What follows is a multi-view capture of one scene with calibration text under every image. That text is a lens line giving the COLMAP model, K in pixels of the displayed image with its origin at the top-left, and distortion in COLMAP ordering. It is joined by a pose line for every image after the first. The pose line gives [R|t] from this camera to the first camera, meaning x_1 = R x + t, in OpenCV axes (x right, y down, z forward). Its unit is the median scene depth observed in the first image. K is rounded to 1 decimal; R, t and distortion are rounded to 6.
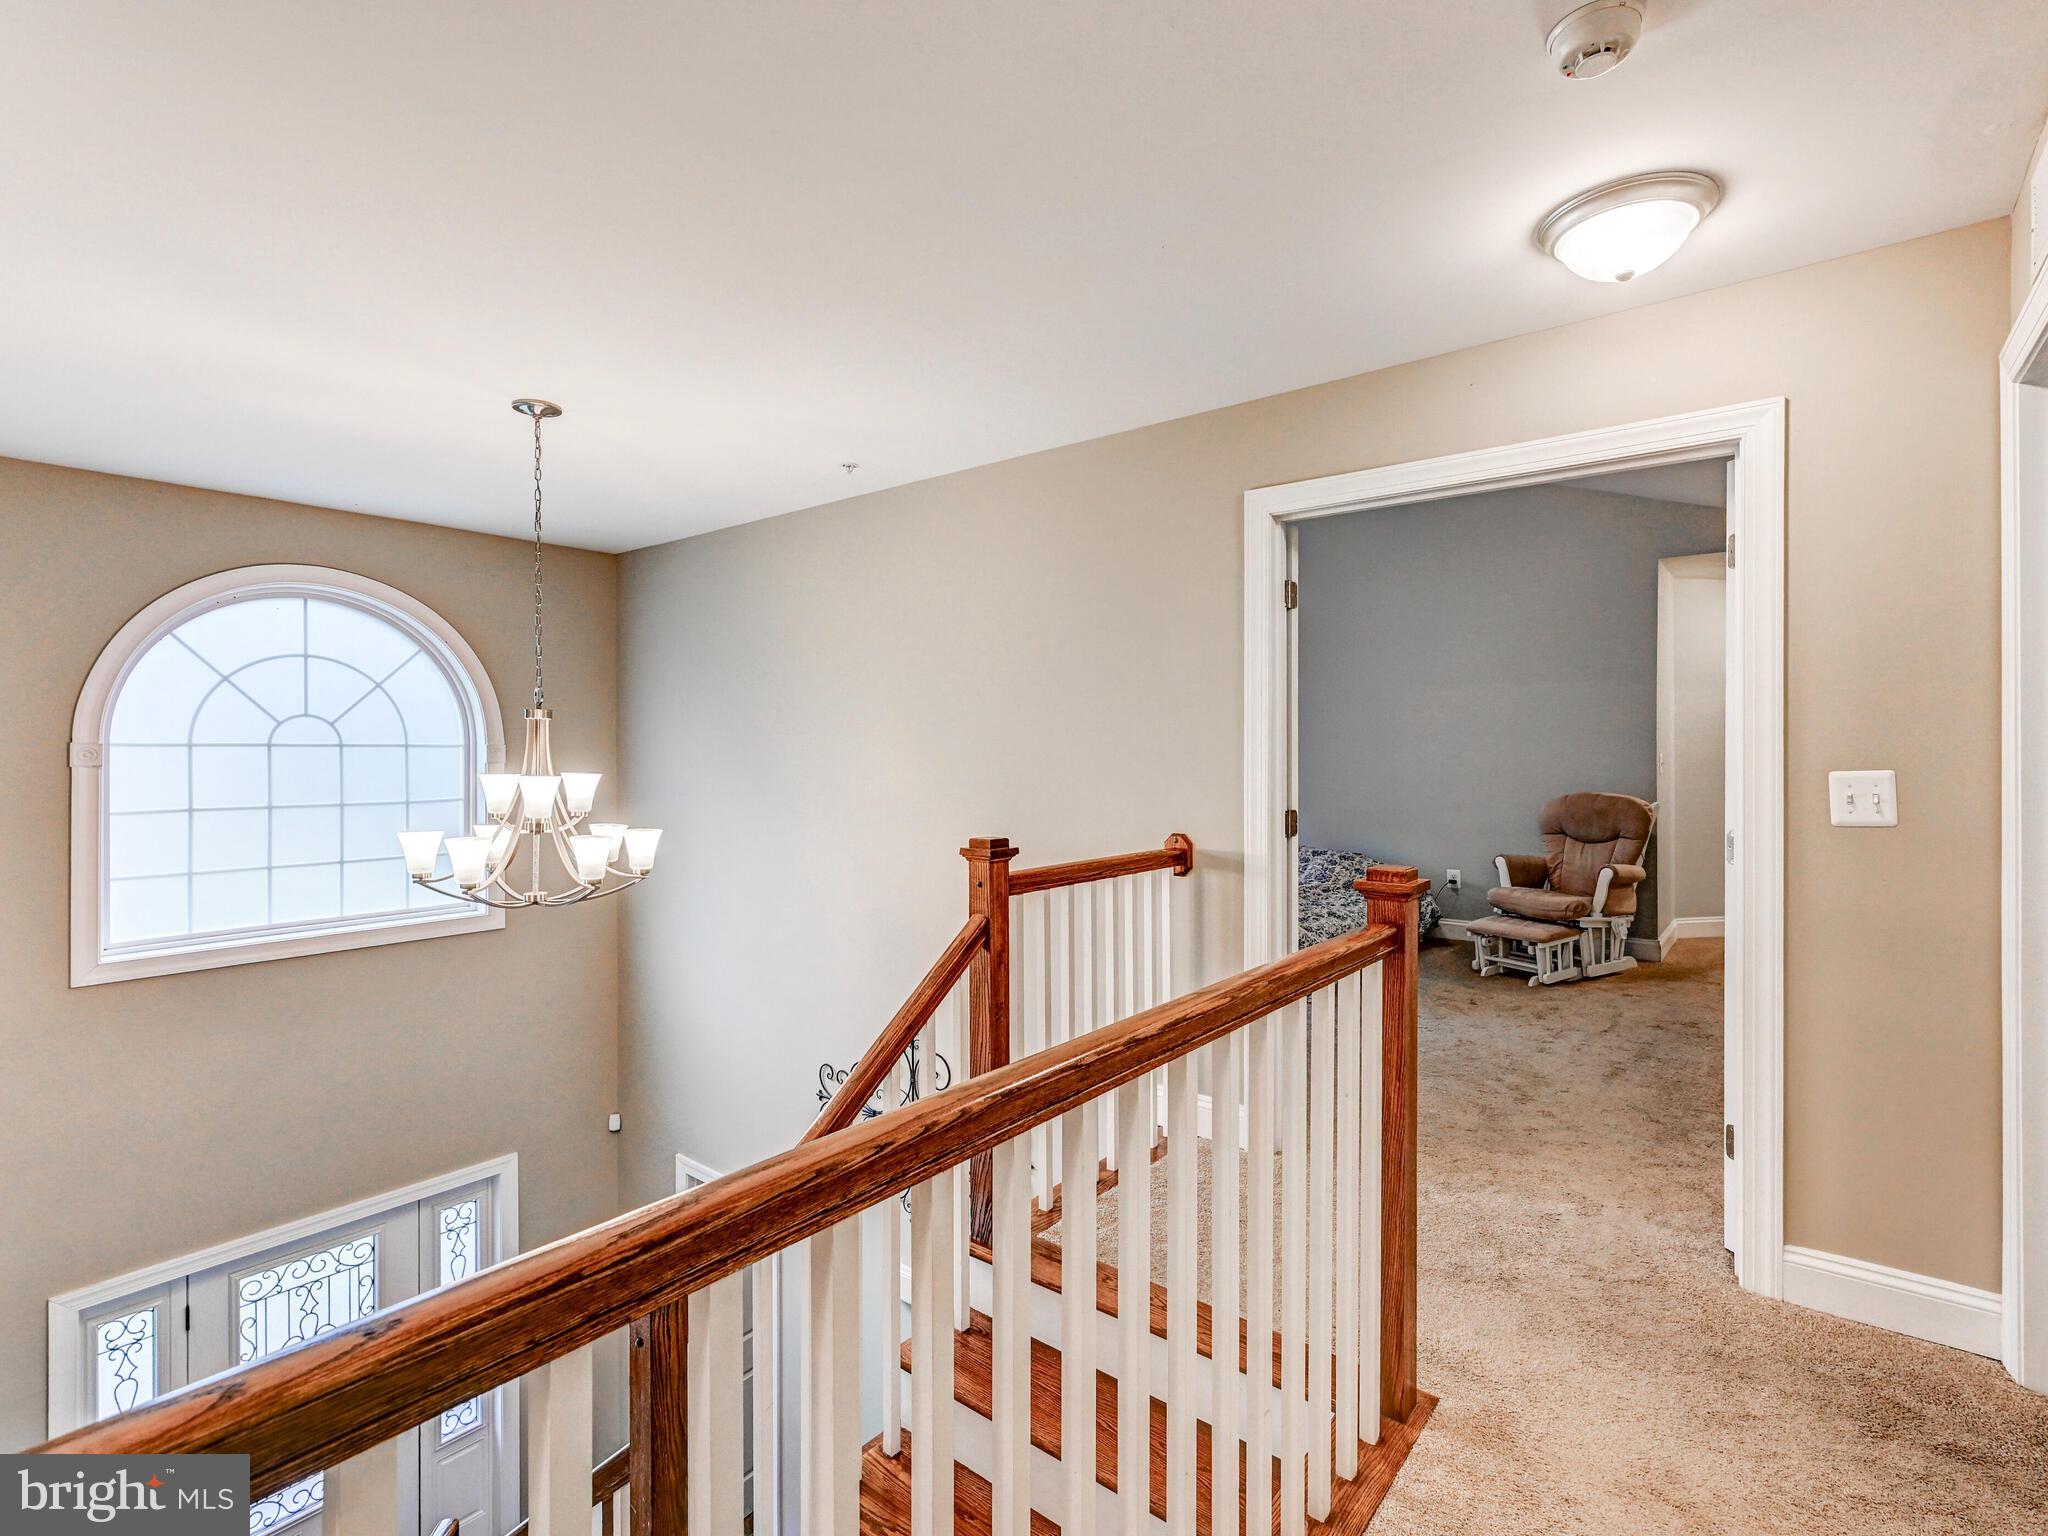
lens RADIAL K [[930.9, 0, 1038.2], [0, 930.9, 769.3], [0, 0, 1]] dist [-0.001510, 0.000070]
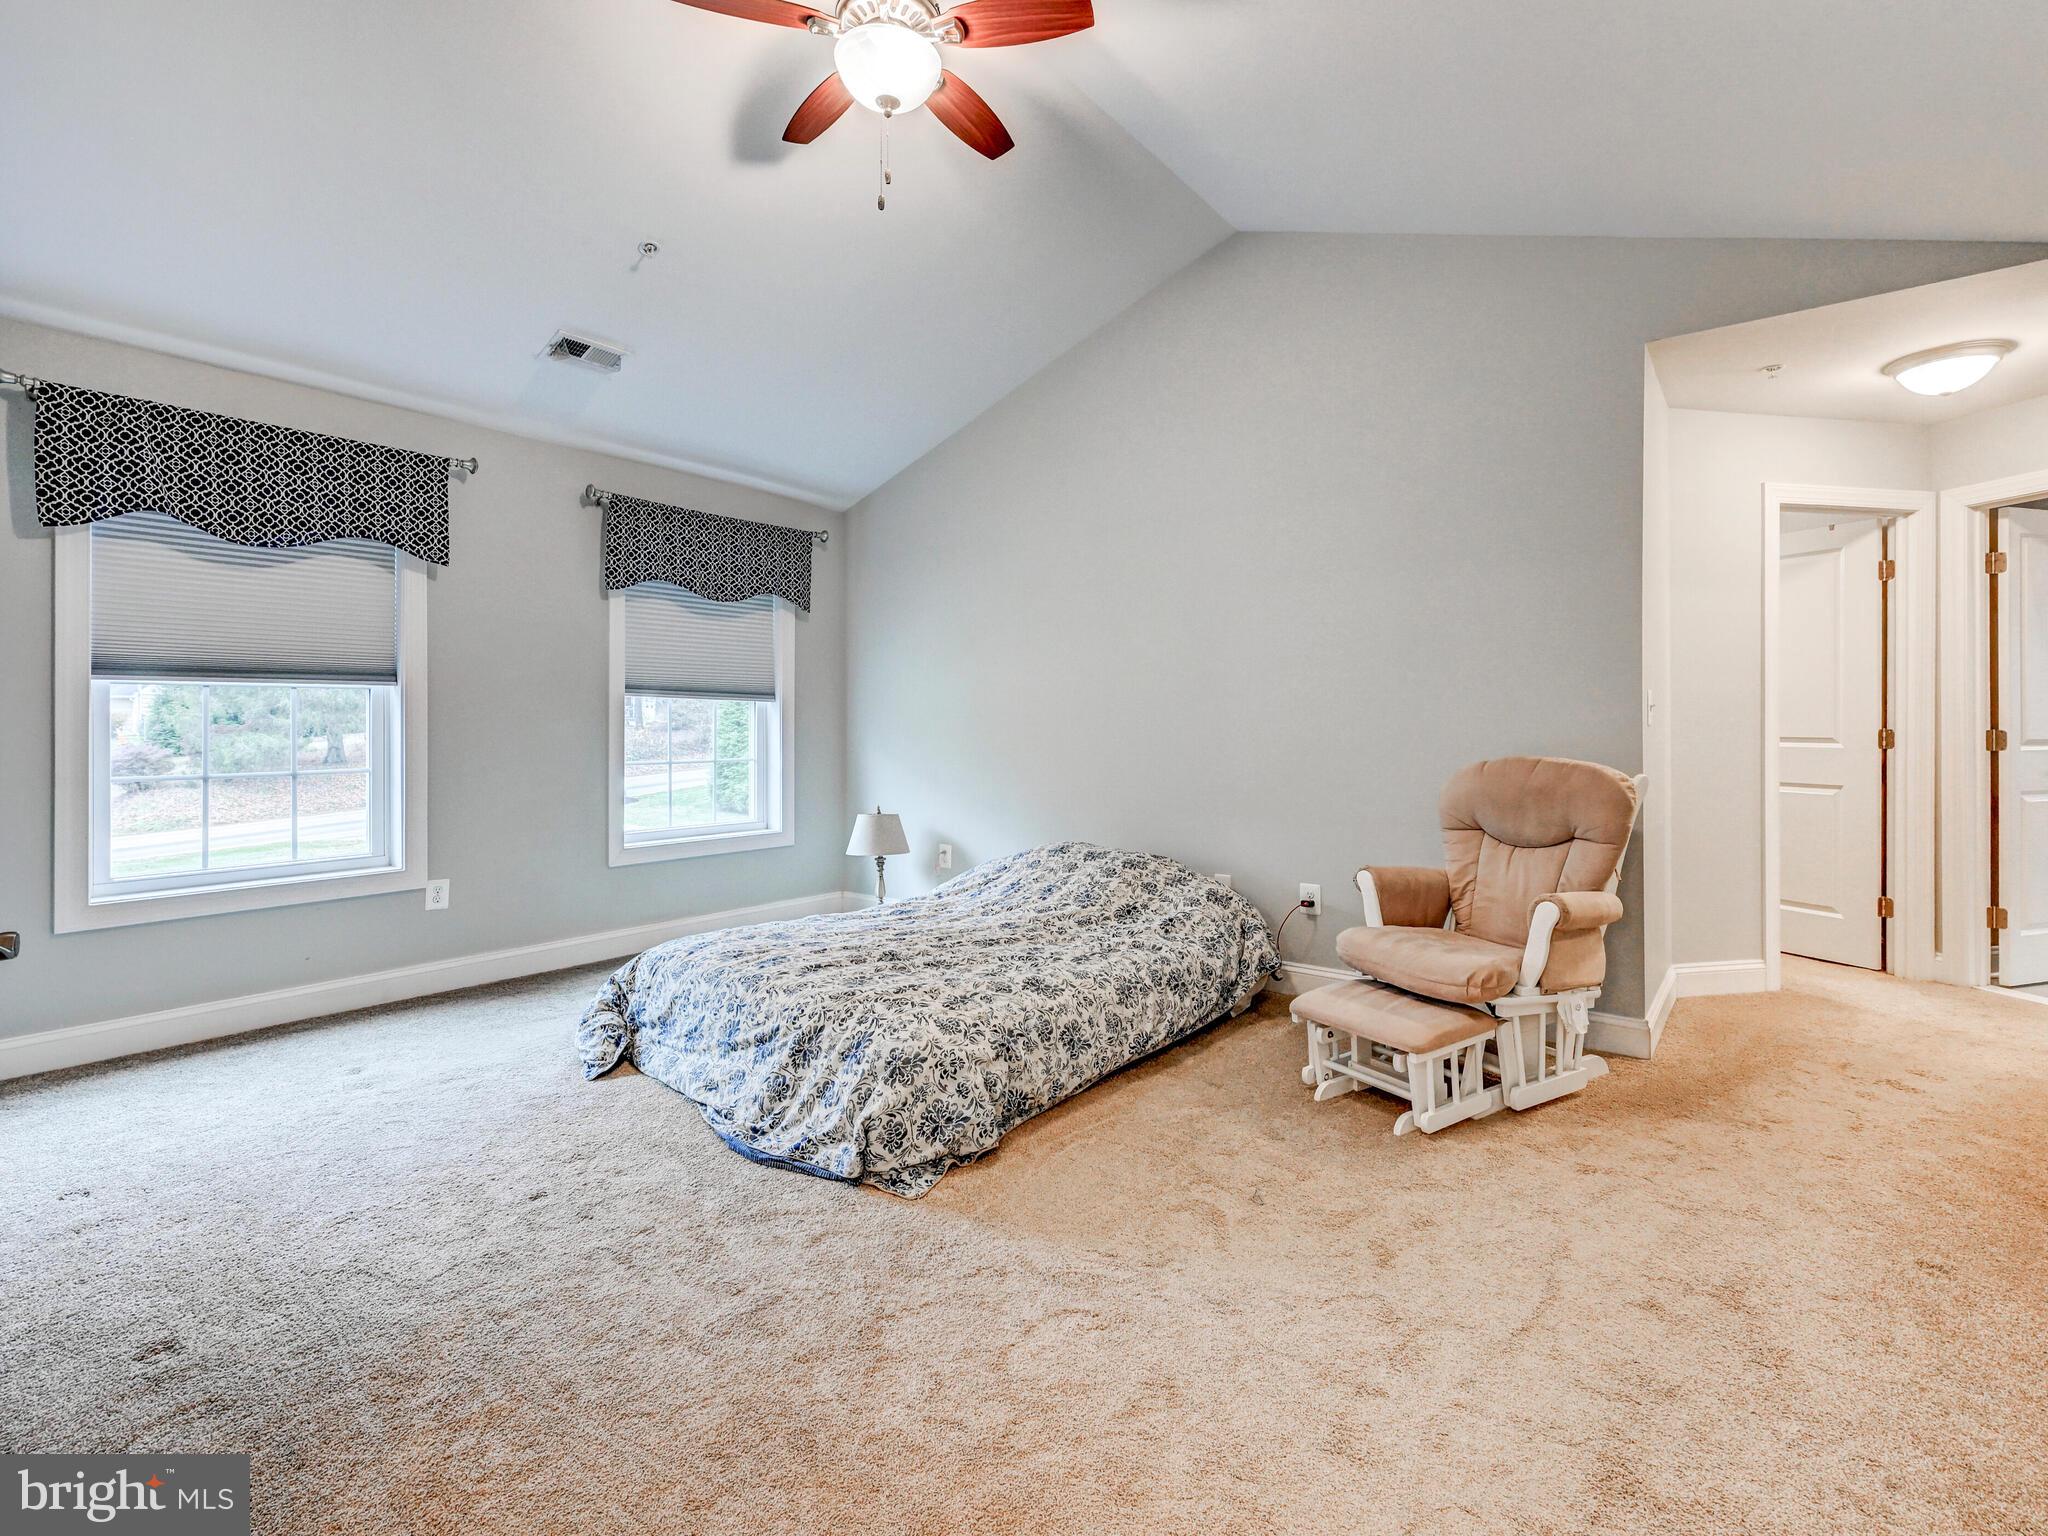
lens RADIAL K [[930.9, 0, 1017.6], [0, 930.9, 724.5], [0, 0, 1]] dist [-0.001510, 0.000070]
pose [[0.999974, -0.000899, -0.007157, 0.305643], [0.000843, 0.999969, -0.007767, 0.009609], [0.007164, 0.007760, 0.999944, 0.456383]]
